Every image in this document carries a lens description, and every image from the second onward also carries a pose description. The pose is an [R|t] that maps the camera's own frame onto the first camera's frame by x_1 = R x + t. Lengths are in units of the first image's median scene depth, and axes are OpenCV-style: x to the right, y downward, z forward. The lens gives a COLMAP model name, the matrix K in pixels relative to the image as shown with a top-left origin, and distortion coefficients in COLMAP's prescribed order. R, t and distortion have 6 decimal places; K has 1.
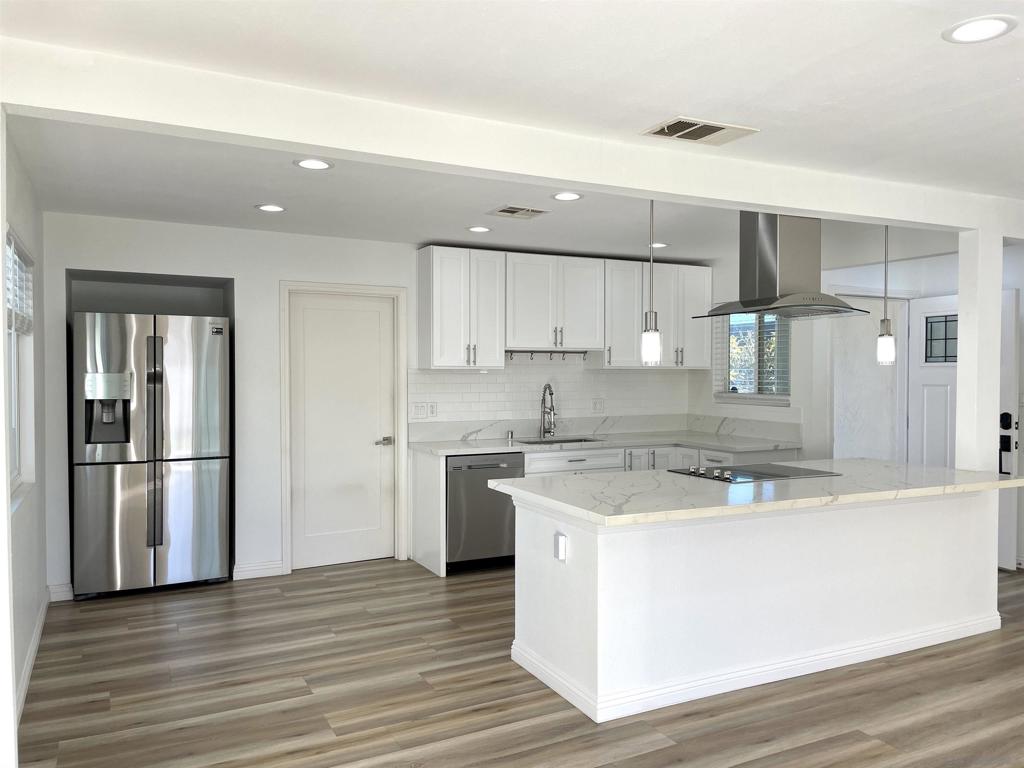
lens RADIAL K [[772.2, 0, 512.0], [0, 772.2, 384.0], [0, 0, 1]] dist [0.094144, -0.129955]
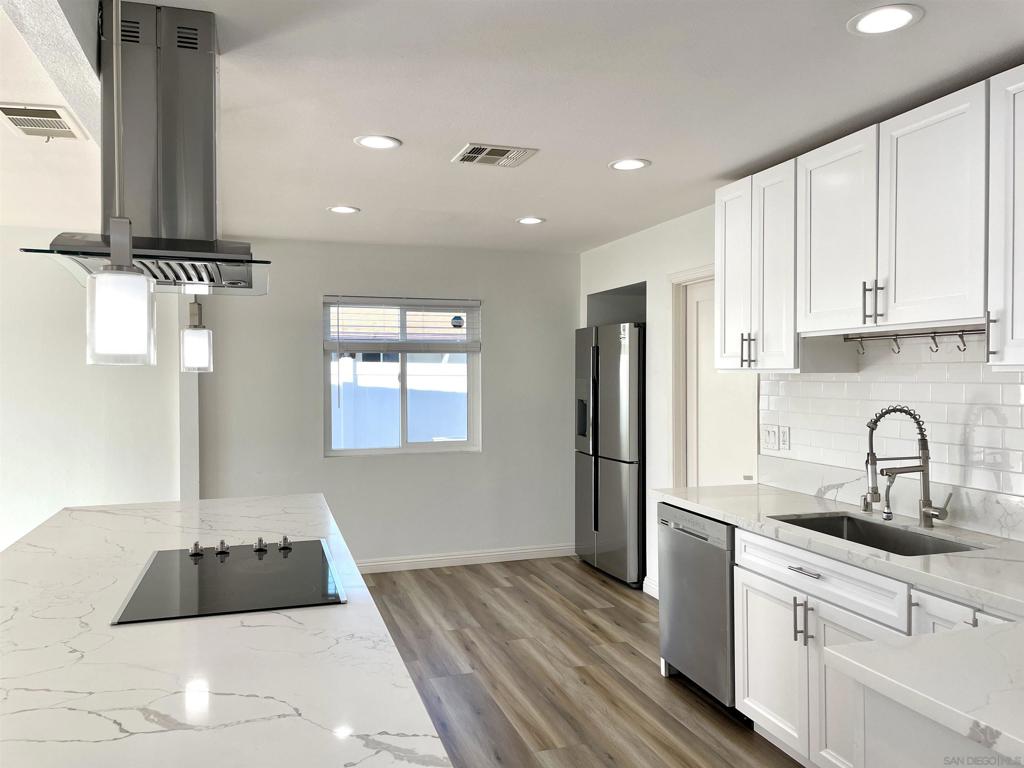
lens RADIAL K [[772.2, 0, 512.0], [0, 772.2, 384.0], [0, 0, 1]] dist [0.094144, -0.129955]
pose [[-0.159505, 0.011108, -0.987135, 0.630728], [-0.014260, 0.999806, 0.013554, -0.018403], [0.987094, 0.016238, -0.159316, 0.999216]]
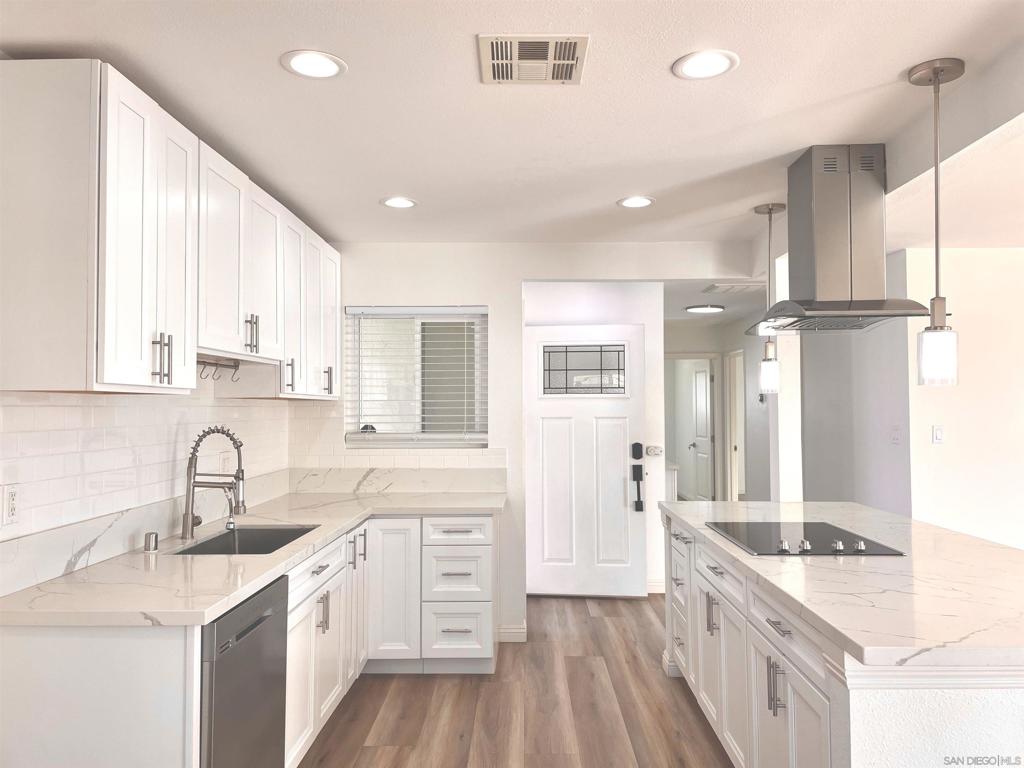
lens RADIAL K [[772.2, 0, 512.0], [0, 772.2, 384.0], [0, 0, 1]] dist [0.094144, -0.129955]
pose [[0.455705, 0.025275, 0.889772, -0.370895], [0.018354, 0.999117, -0.037782, -0.005638], [-0.889942, 0.033549, 0.454839, 0.705059]]
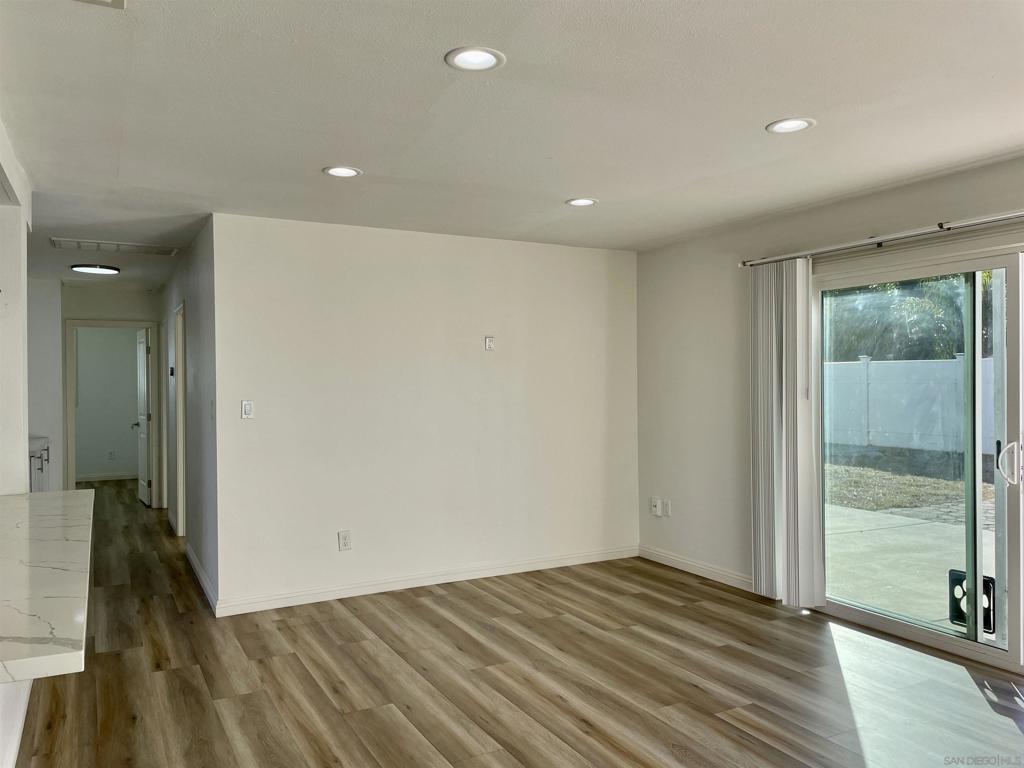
lens RADIAL K [[772.2, 0, 512.0], [0, 772.2, 384.0], [0, 0, 1]] dist [0.094144, -0.129955]
pose [[-0.016897, -0.007993, 0.999825, -0.213630], [0.026583, 0.999611, 0.008440, -0.000853], [-0.999504, 0.026721, -0.016678, 0.397716]]
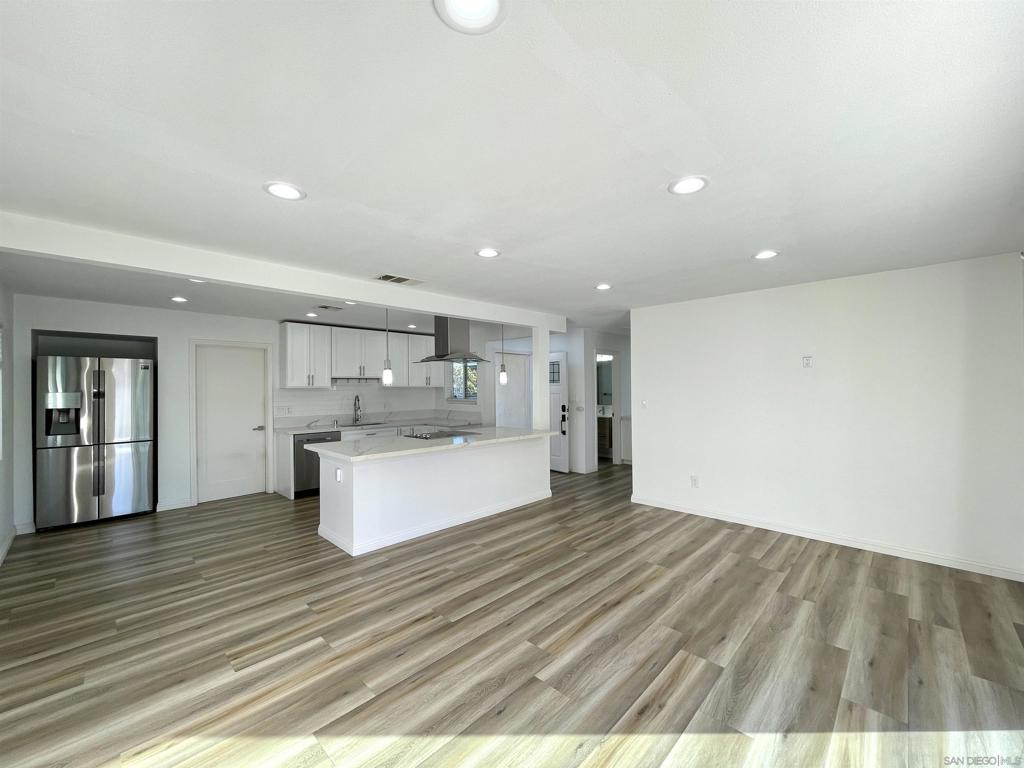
lens RADIAL K [[413.2, 0, 512.0], [0, 413.2, 384.0], [0, 0, 1]] dist [-0.005127, 0.000217]
pose [[0.947971, -0.006337, 0.318293, 0.099562], [0.014825, 0.999596, -0.024252, 0.002831], [-0.318011, 0.027709, 0.947682, -0.117437]]
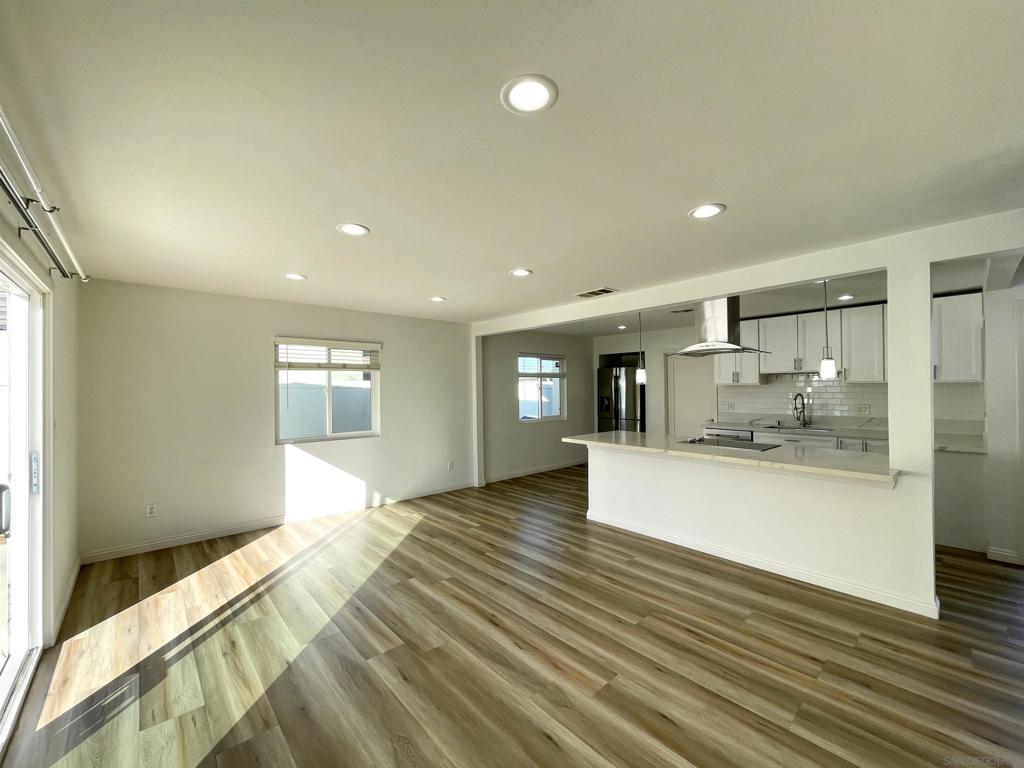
lens RADIAL K [[413.2, 0, 512.0], [0, 413.2, 384.0], [0, 0, 1]] dist [-0.005127, 0.000217]
pose [[0.256550, -0.013099, -0.966442, 0.855515], [-0.006445, 0.999863, -0.015262, -0.003159], [0.966510, 0.010144, 0.256430, 0.230975]]
